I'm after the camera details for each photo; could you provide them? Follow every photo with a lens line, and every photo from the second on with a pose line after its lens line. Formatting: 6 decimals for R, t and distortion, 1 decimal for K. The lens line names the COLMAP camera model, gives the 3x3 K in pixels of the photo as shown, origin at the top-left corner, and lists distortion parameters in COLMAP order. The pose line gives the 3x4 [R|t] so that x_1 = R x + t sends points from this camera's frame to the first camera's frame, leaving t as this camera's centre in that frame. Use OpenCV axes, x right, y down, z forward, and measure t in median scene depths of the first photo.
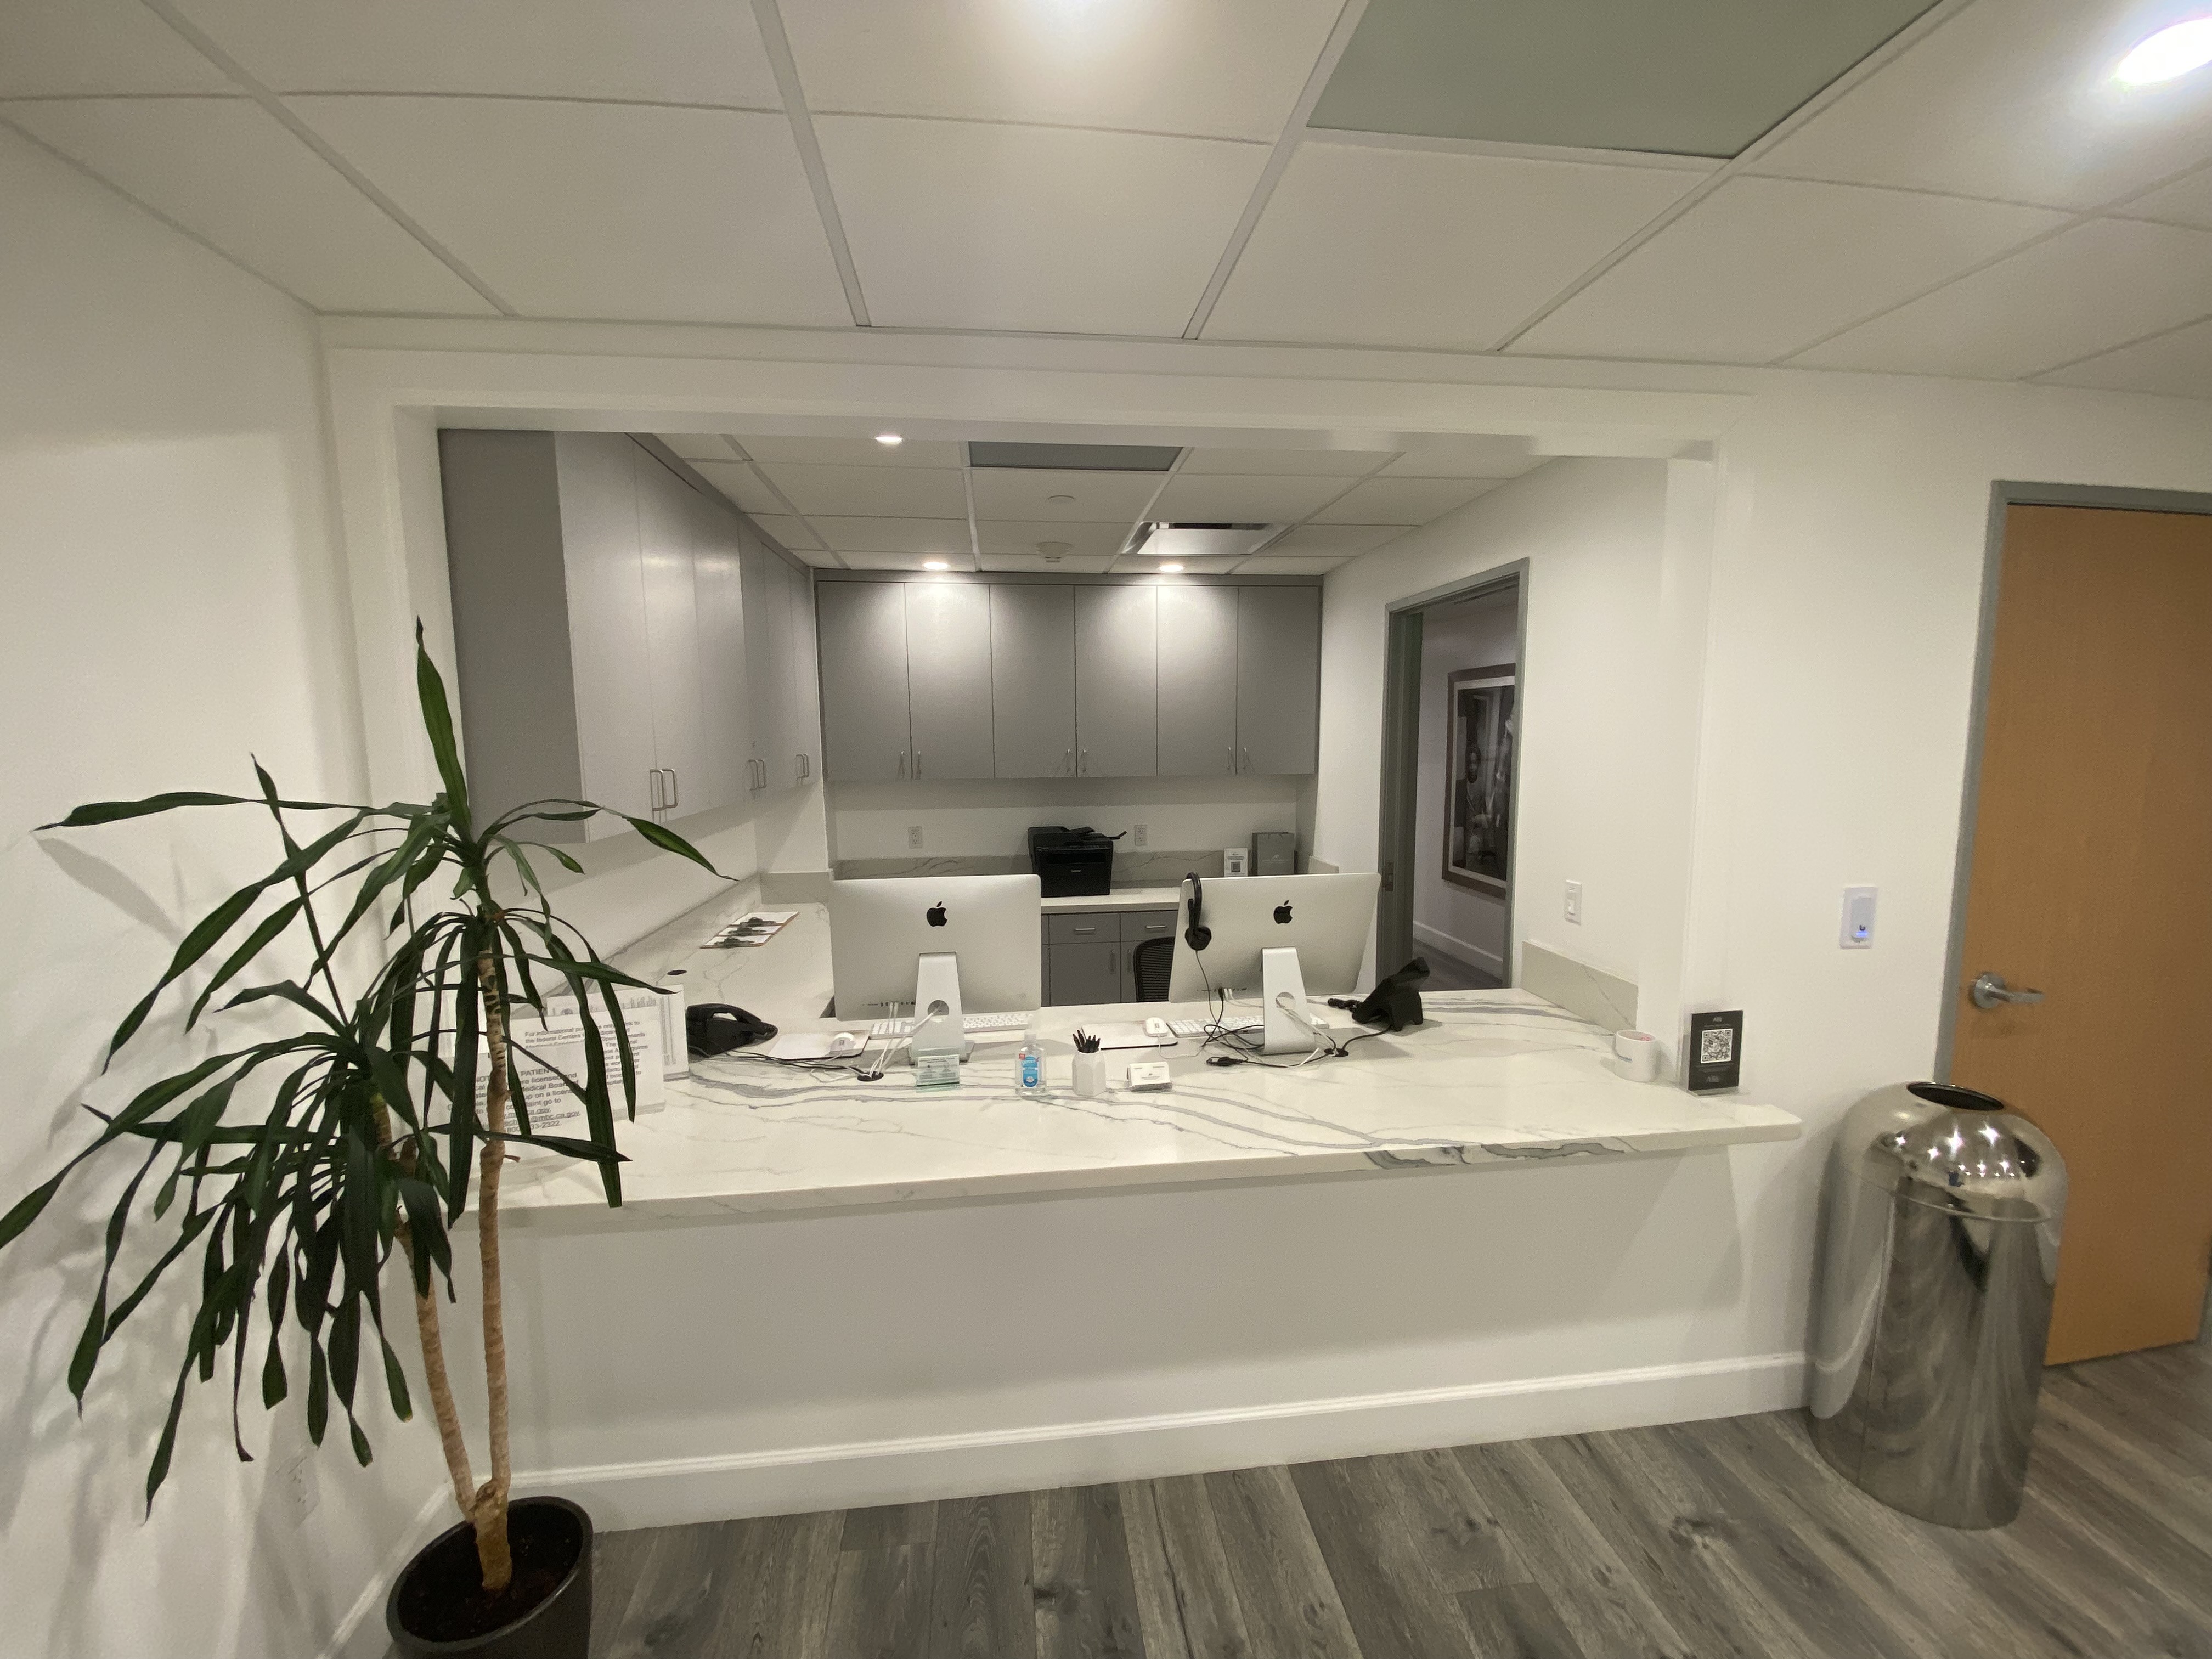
lens RADIAL K [[900.7, 0, 1104.1], [0, 900.7, 844.2], [0, 0, 1]] dist [0.000226, -0.010737]
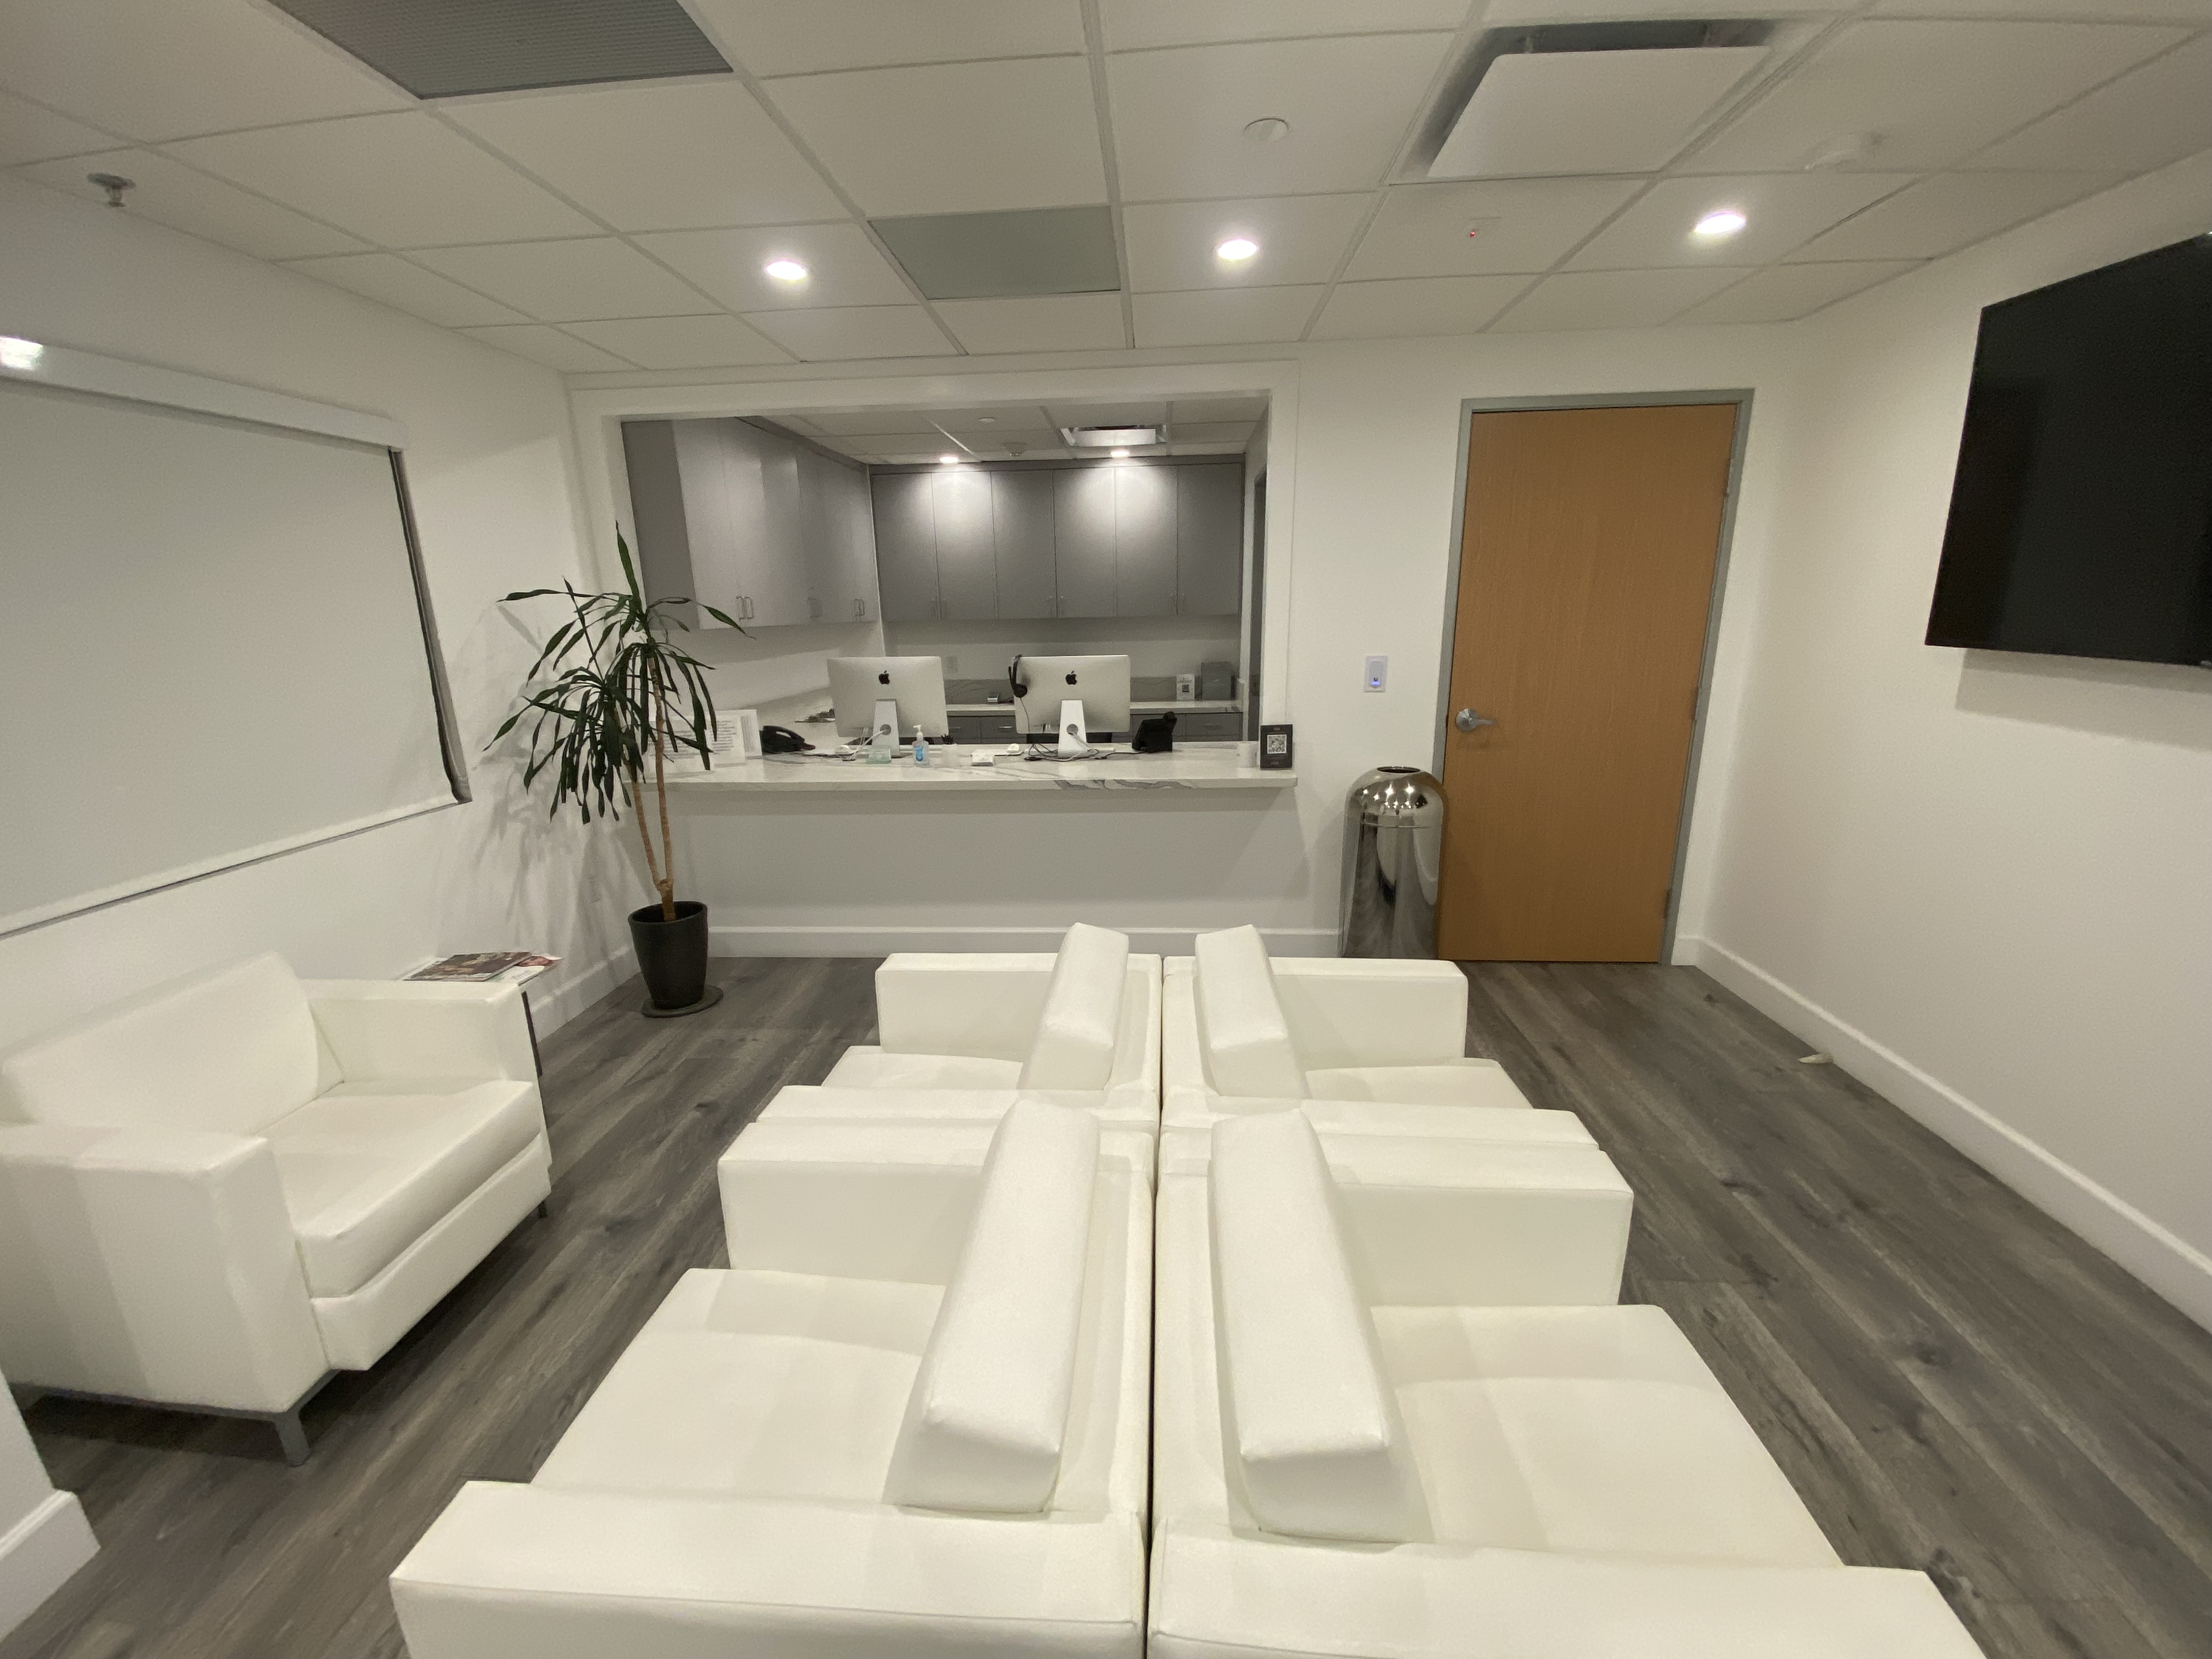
lens RADIAL K [[891.4, 0, 1104.6], [0, 891.4, 838.2], [0, 0, 1]] dist [0.032860, -0.020055]
pose [[0.983370, 0.035206, -0.178168, 1.013090], [-0.010252, 0.990227, 0.139086, 0.251910], [0.181323, -0.134946, 0.974121, -1.270592]]
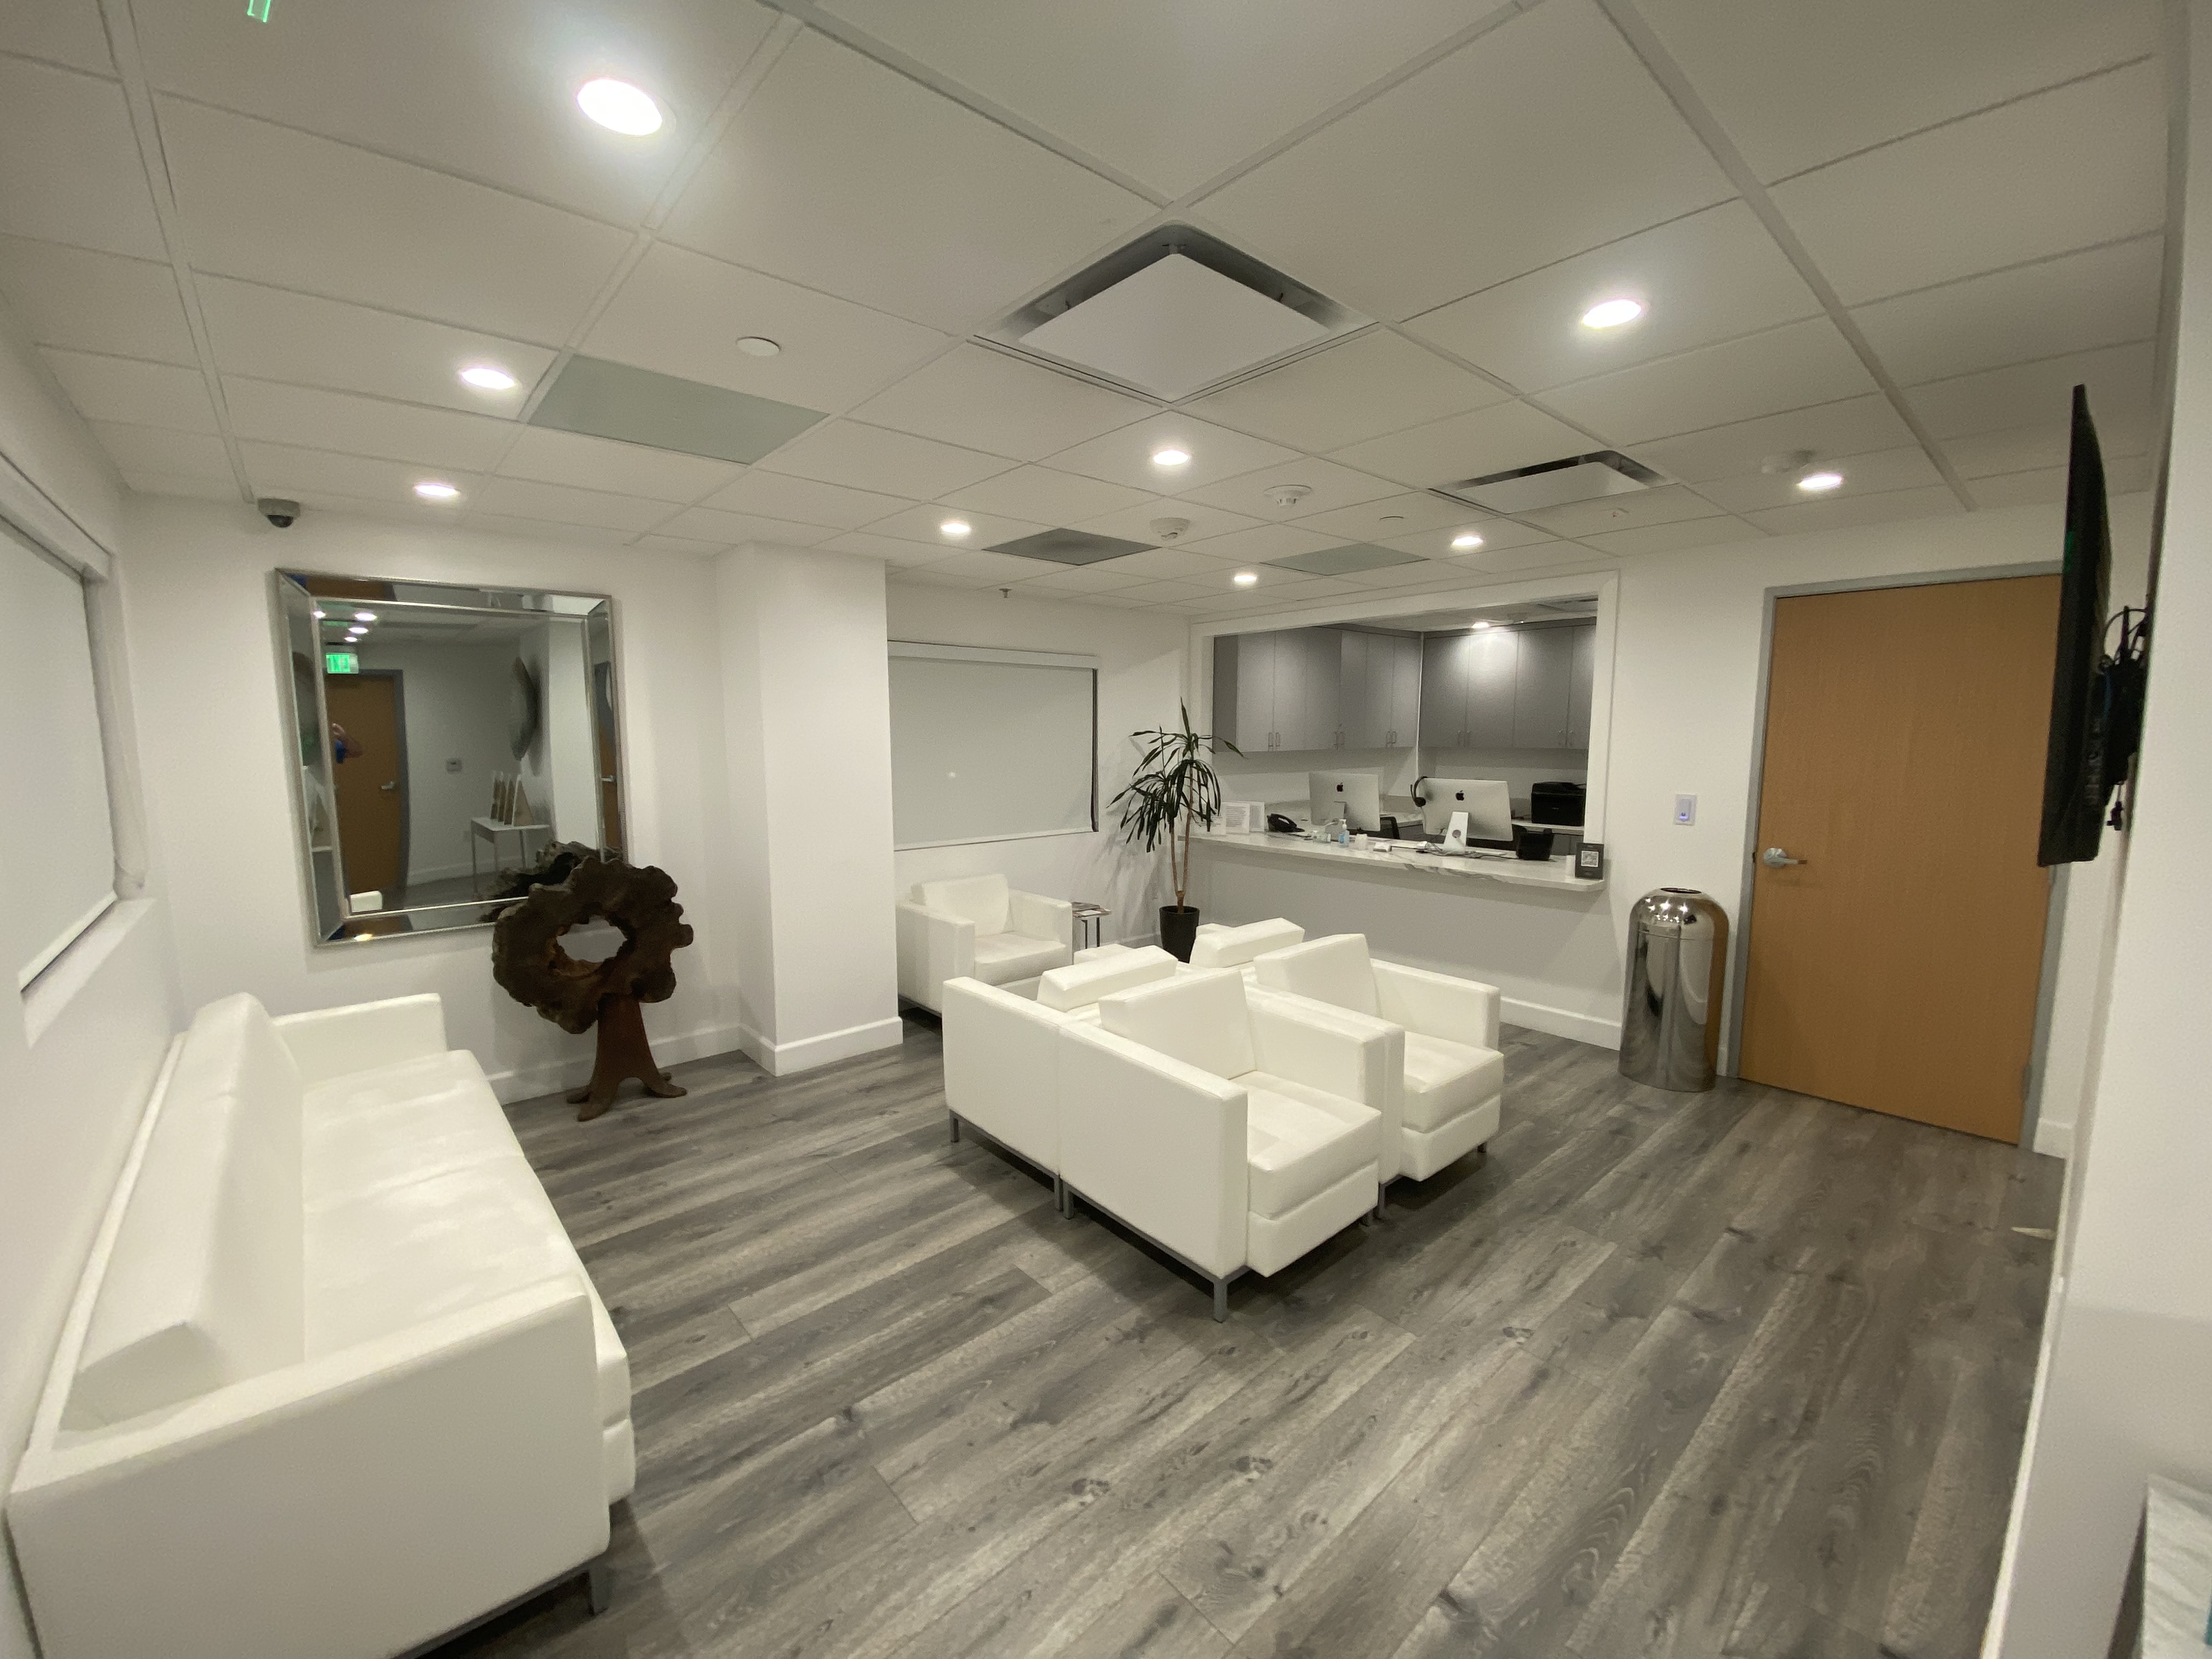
lens RADIAL K [[891.4, 0, 1104.6], [0, 891.4, 838.2], [0, 0, 1]] dist [0.032860, -0.020055]
pose [[0.575421, 0.106804, -0.810854, 2.725825], [-0.100983, 0.993128, 0.059151, 0.248667], [0.811599, 0.047846, 0.582252, -1.946905]]
